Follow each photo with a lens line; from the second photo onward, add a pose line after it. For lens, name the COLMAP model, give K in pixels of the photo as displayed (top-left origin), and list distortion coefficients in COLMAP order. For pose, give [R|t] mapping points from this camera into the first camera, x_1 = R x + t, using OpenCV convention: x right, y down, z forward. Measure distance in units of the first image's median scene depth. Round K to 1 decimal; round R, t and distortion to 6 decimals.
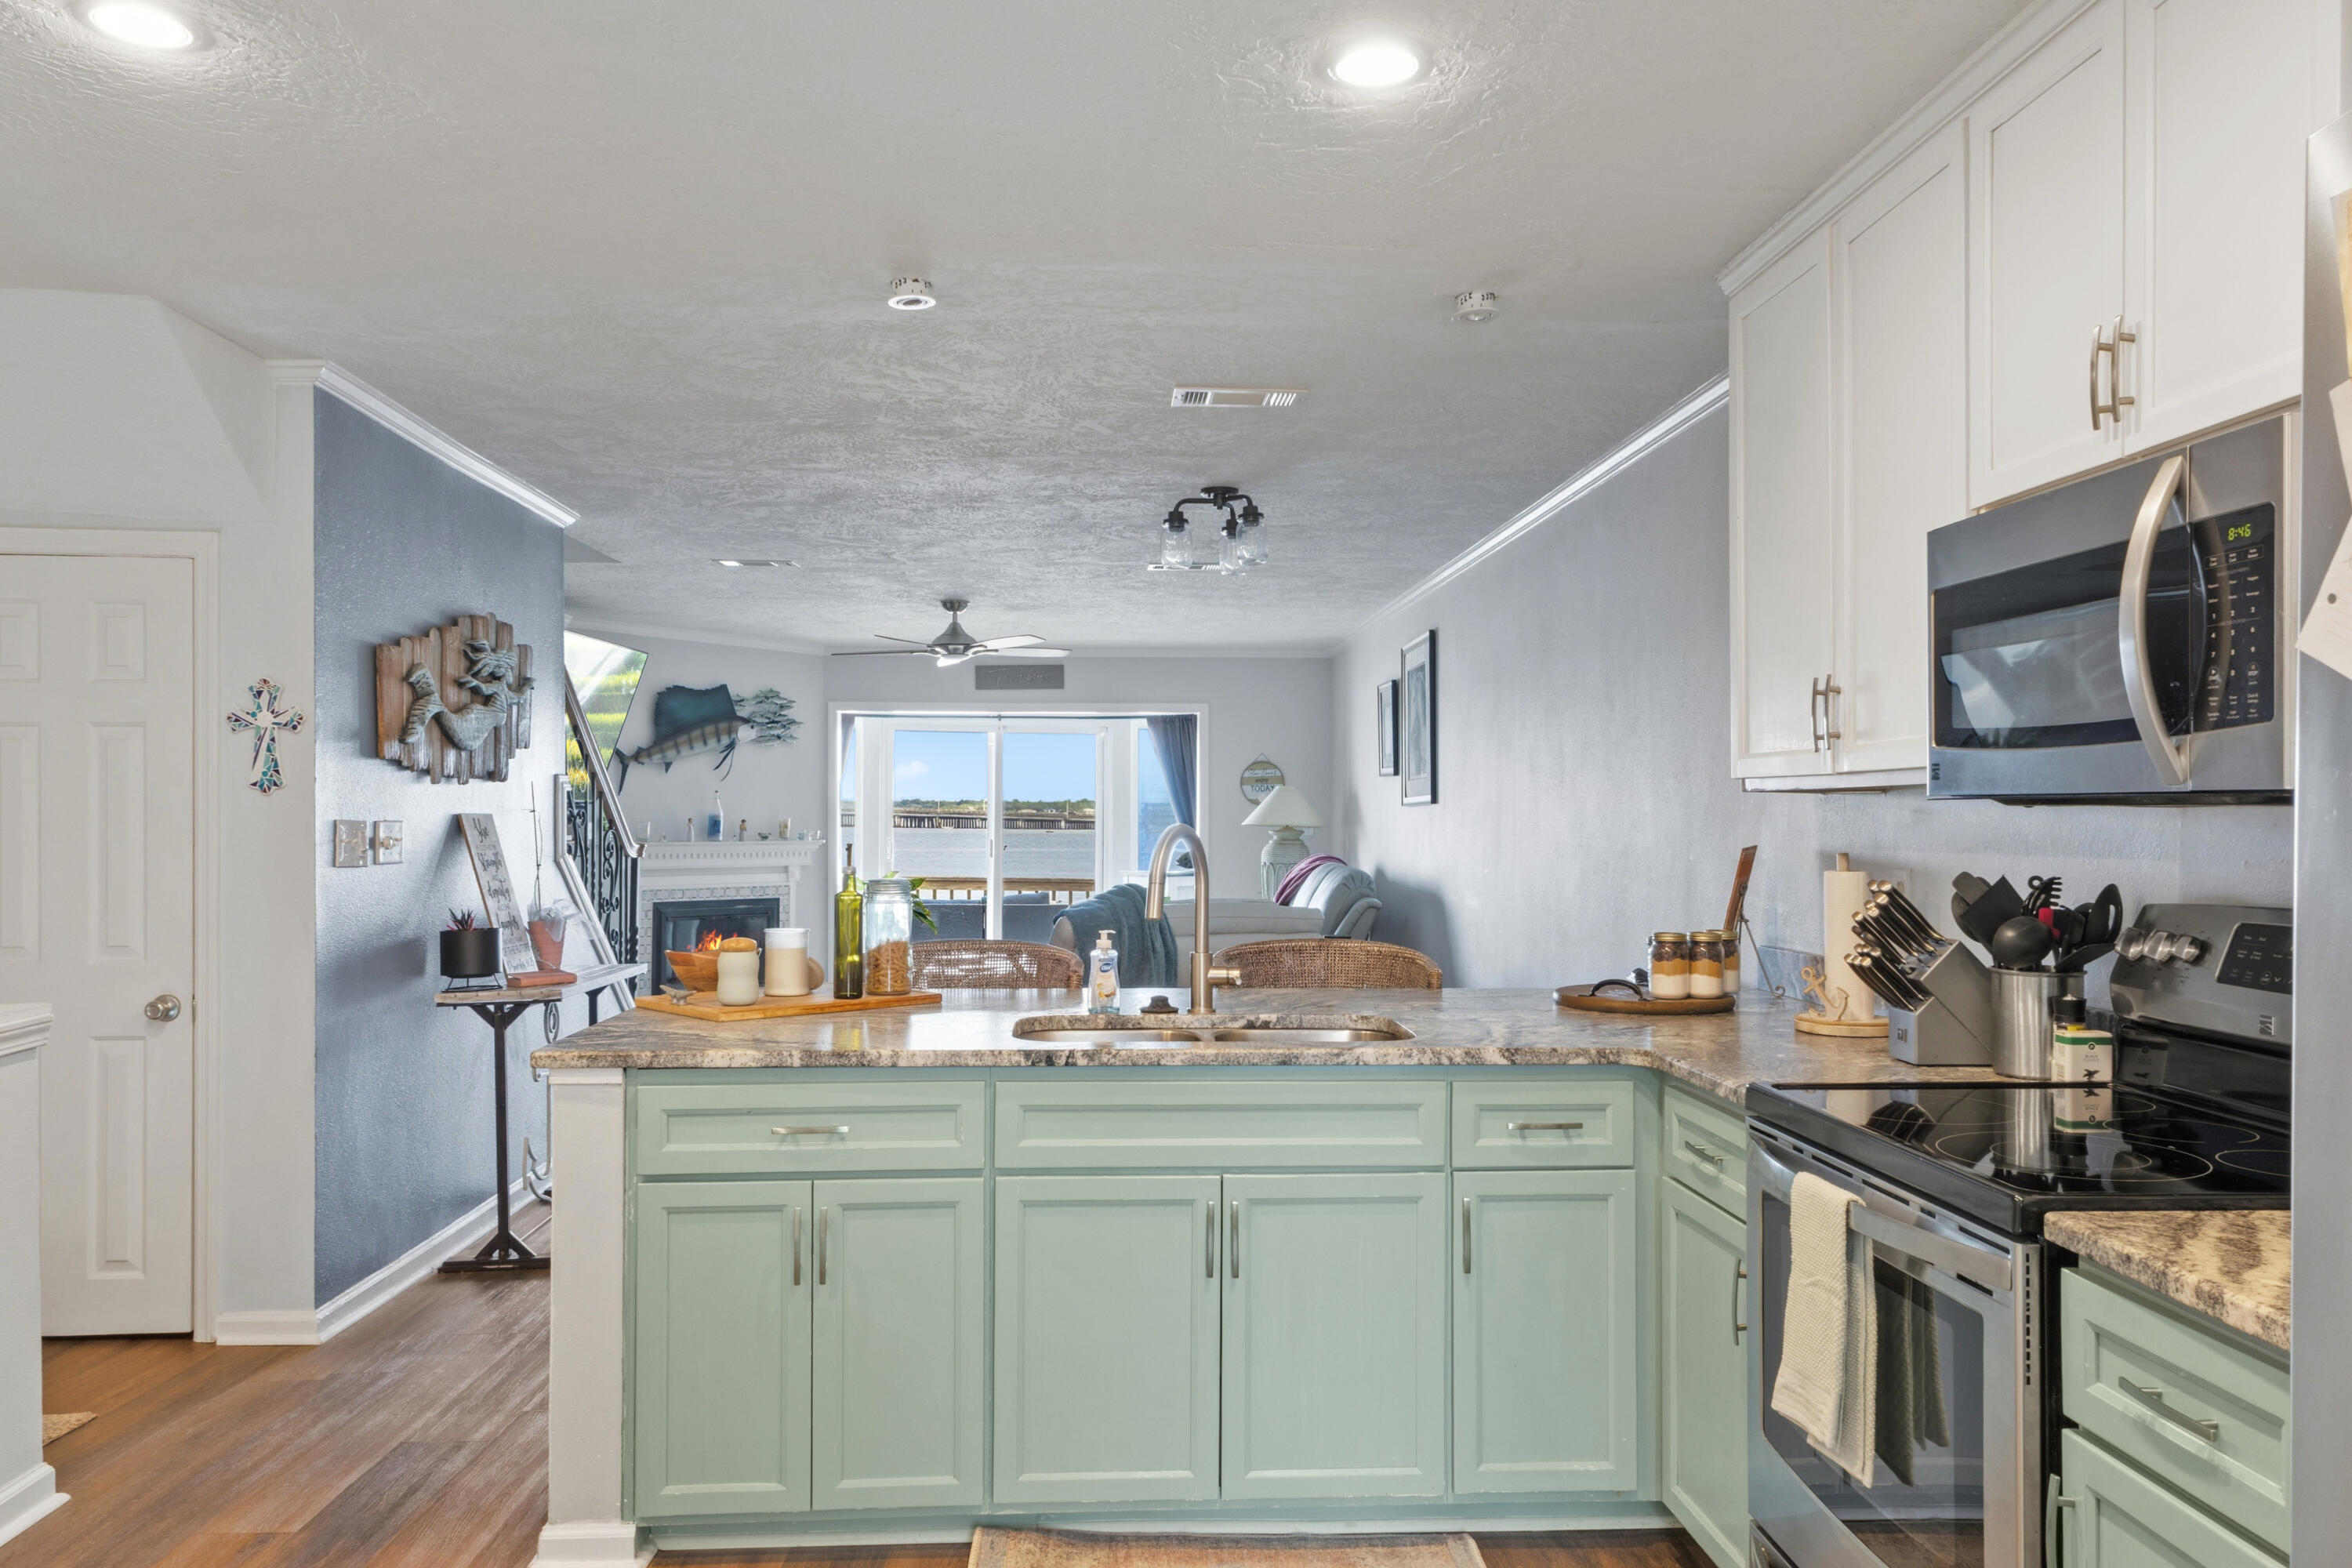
lens RADIAL K [[1670.8, 0, 1179.1], [0, 1670.8, 780.1], [0, 0, 1]] dist [0.008114, 0.005209]
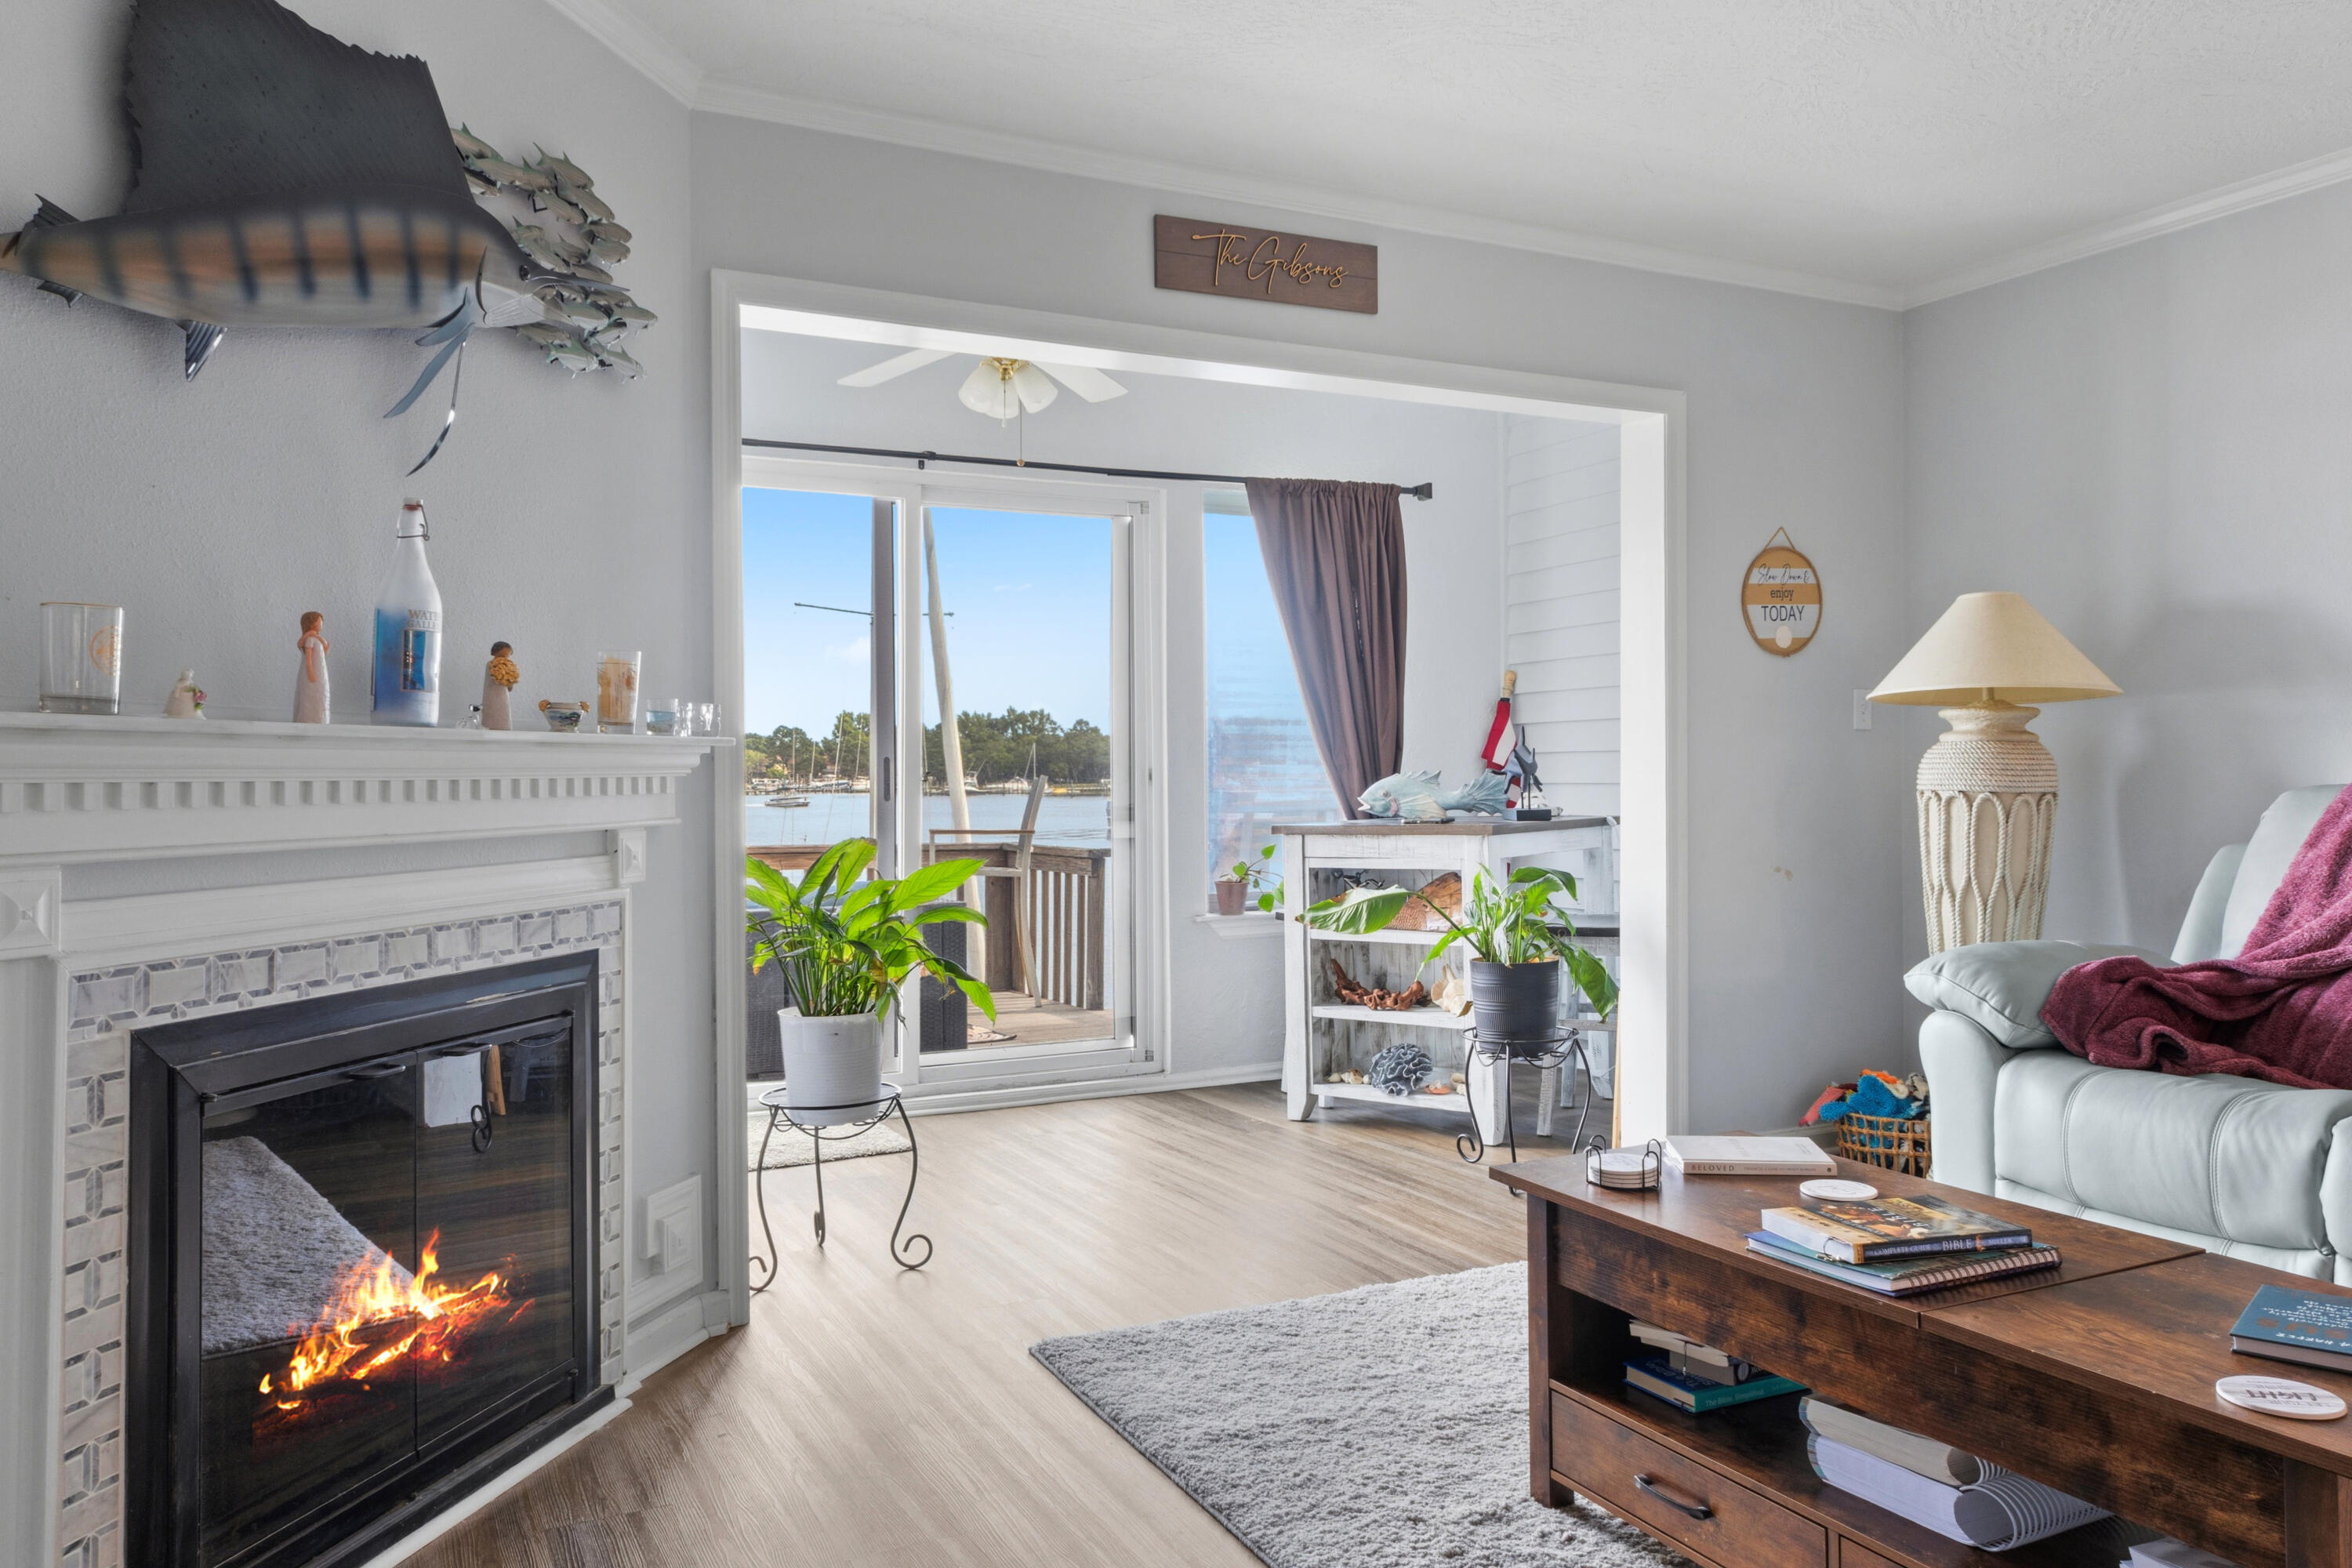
lens RADIAL K [[1681.0, 0, 1187.6], [0, 1681.0, 750.0], [0, 0, 1]] dist [0.012093, 0.004425]
pose [[0.913633, -0.003560, 0.406525, -0.421007], [-0.000881, 0.999942, 0.010736, 0.057093], [-0.406539, -0.010167, 0.913577, 1.150036]]
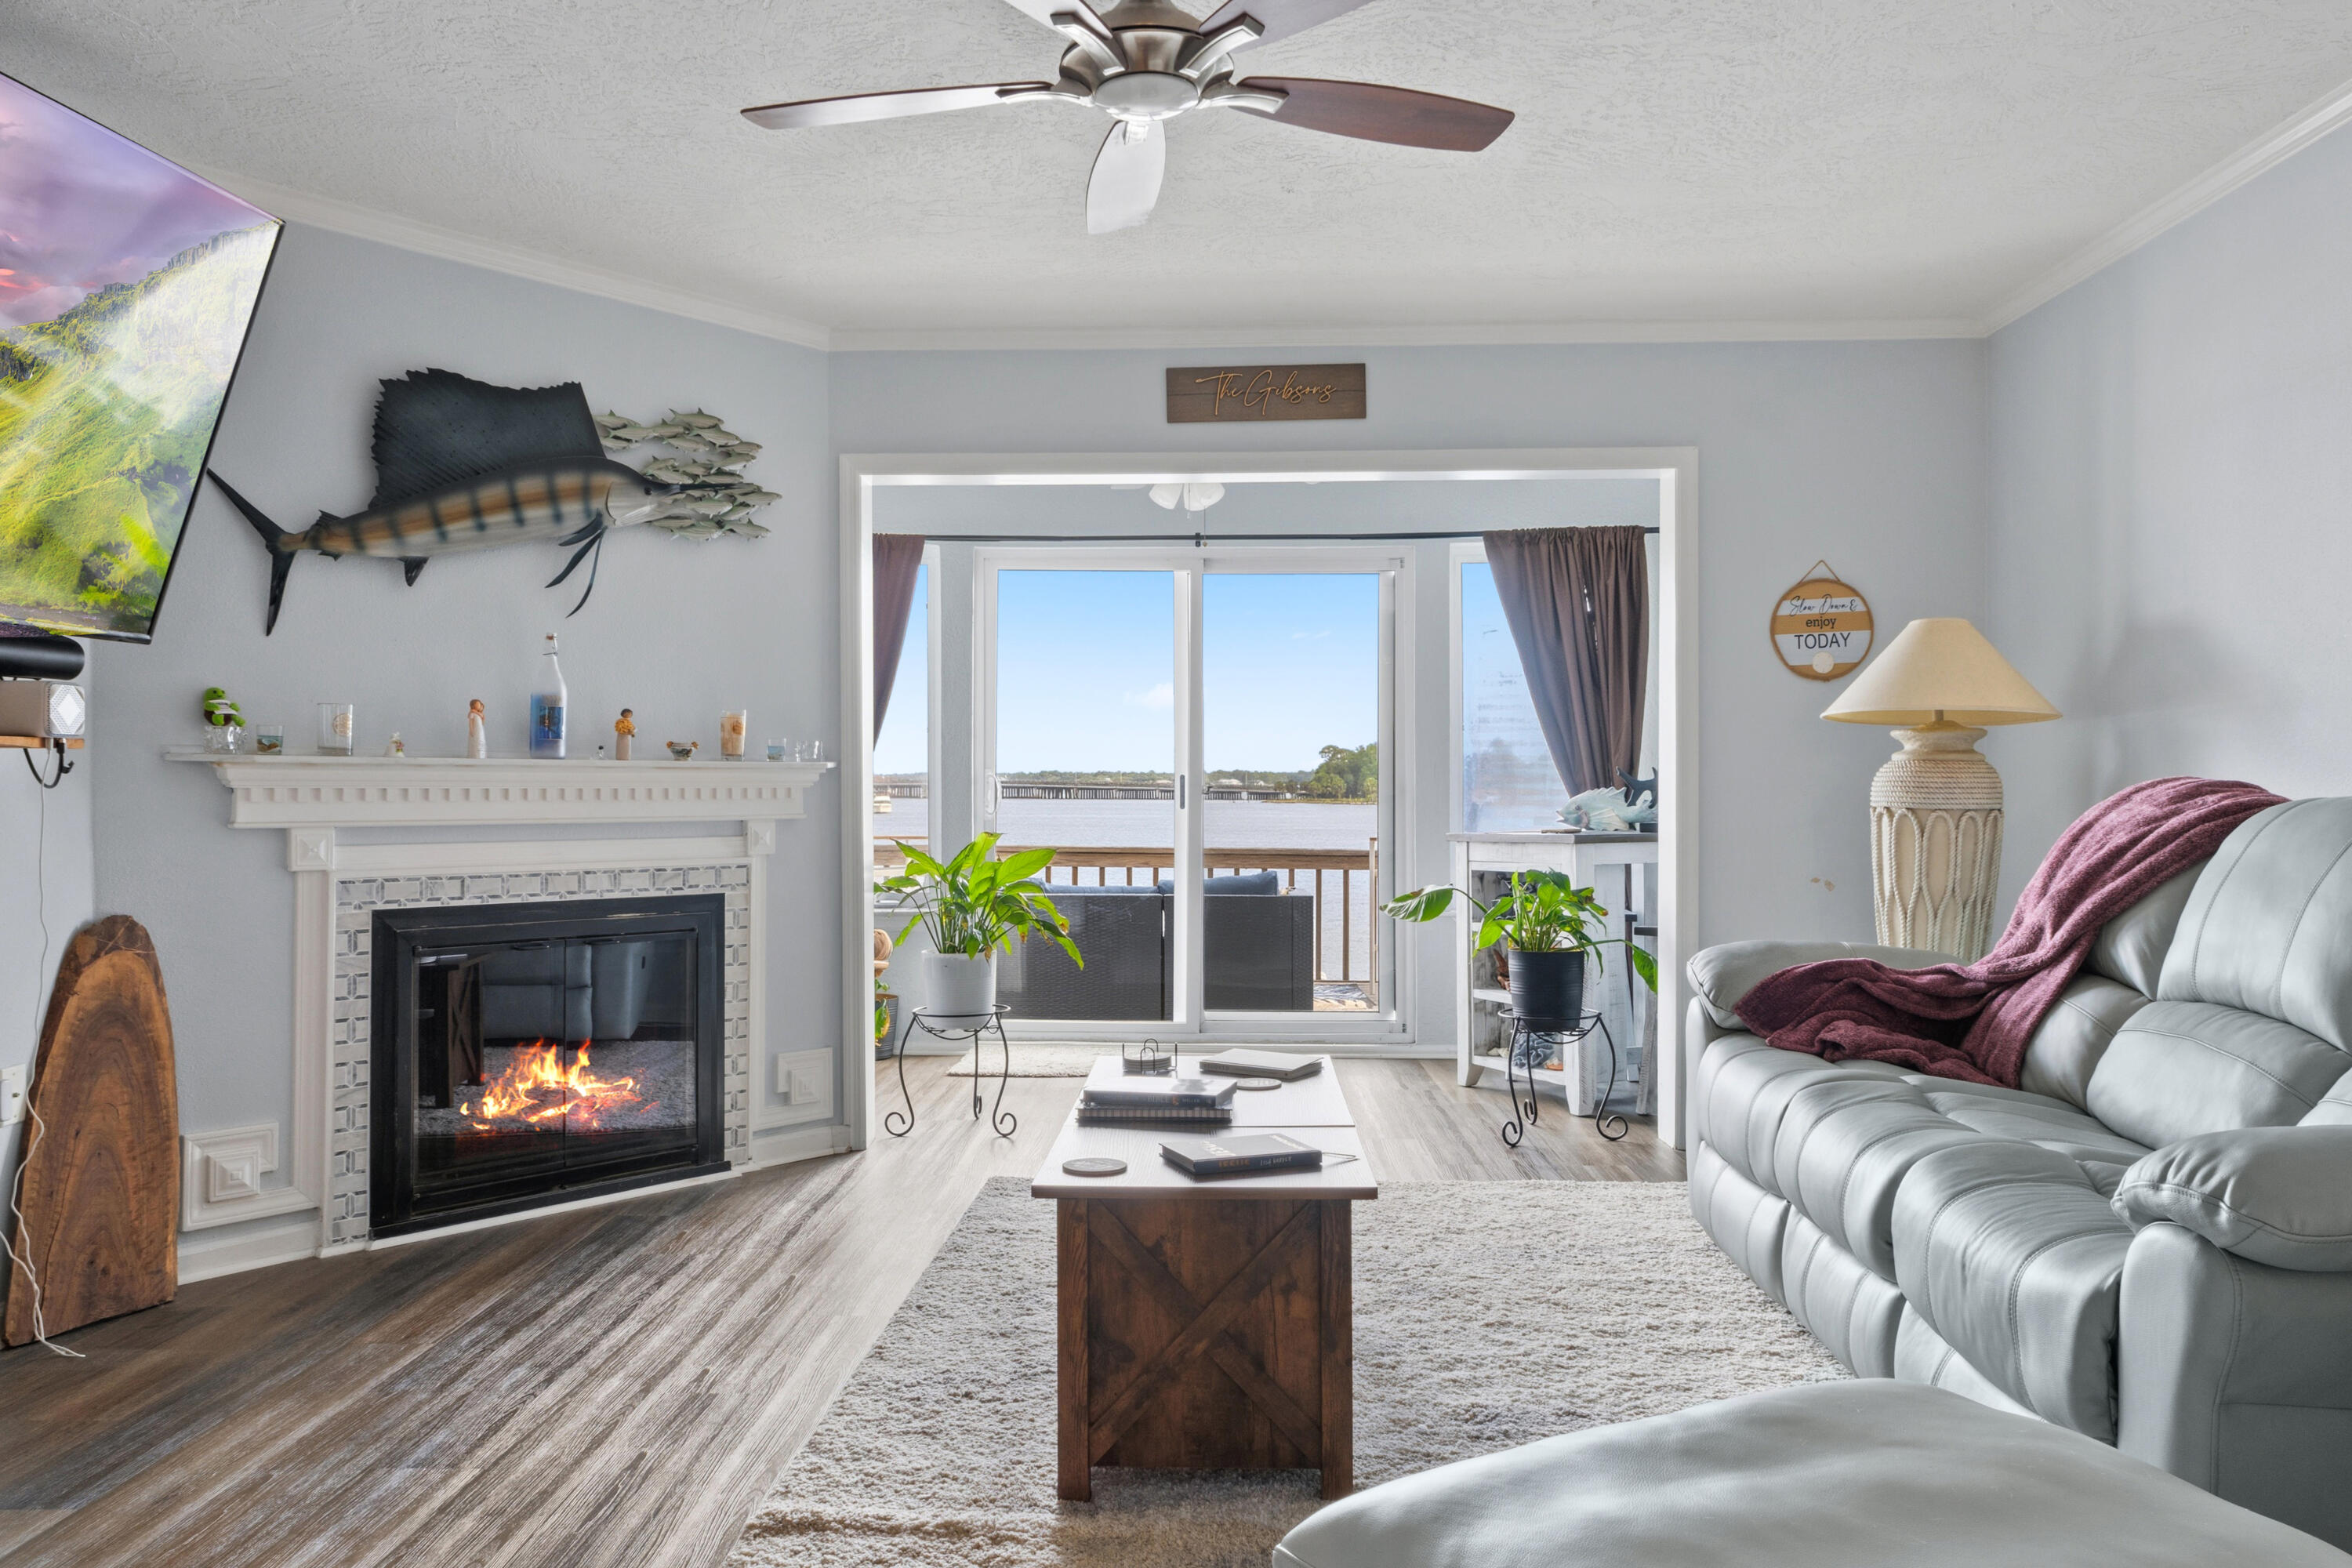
lens RADIAL K [[1670.8, 0, 1179.1], [0, 1670.8, 780.1], [0, 0, 1]] dist [0.008114, 0.005209]
pose [[0.996673, -0.004779, -0.081367, -0.137971], [0.006229, 0.999826, 0.017571, 0.054565], [0.081269, -0.018020, 0.996529, 0.927407]]
